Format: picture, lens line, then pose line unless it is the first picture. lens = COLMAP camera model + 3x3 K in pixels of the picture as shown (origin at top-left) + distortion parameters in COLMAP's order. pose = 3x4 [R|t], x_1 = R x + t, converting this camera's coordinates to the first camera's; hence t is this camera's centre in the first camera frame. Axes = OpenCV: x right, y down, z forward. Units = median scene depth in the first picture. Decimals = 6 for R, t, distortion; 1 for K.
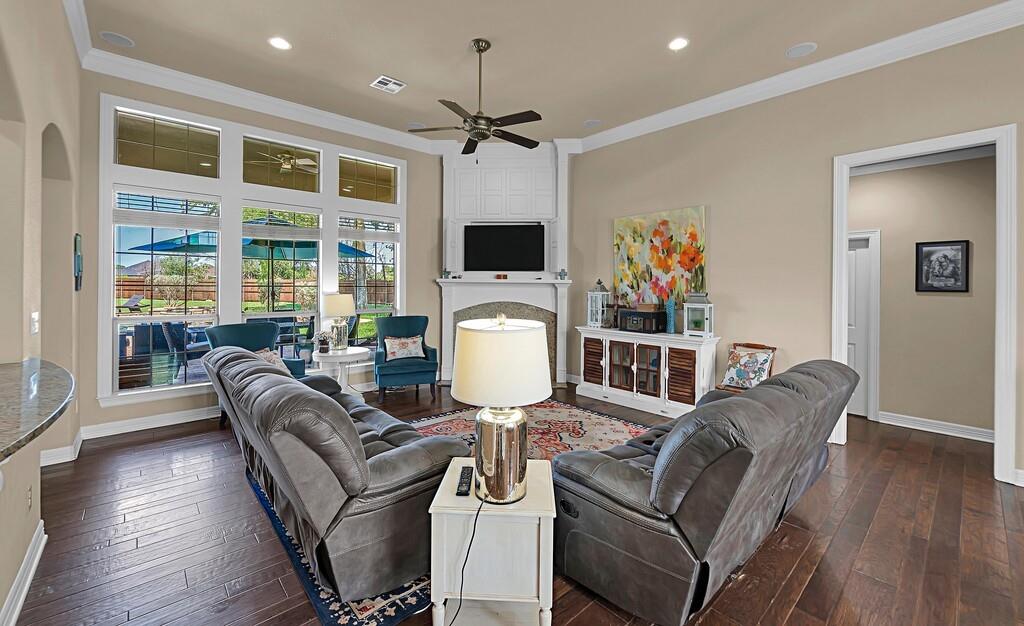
lens RADIAL K [[410.1, 0, 506.9], [0, 410.1, 293.5], [0, 0, 1]] dist [-0.029094, -0.000024]
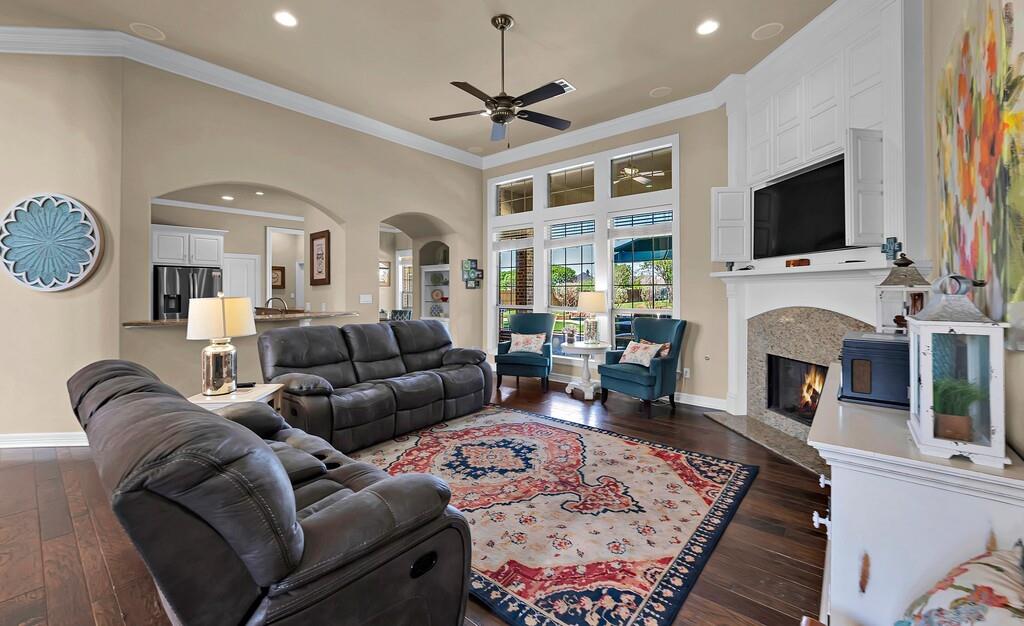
lens RADIAL K [[410.1, 0, 506.9], [0, 410.1, 293.5], [0, 0, 1]] dist [-0.029094, -0.000024]
pose [[0.133238, 0.007592, -0.991055, 0.671127], [0.003132, 0.999962, 0.008081, -0.004547], [0.991079, -0.004180, 0.133210, 0.670083]]
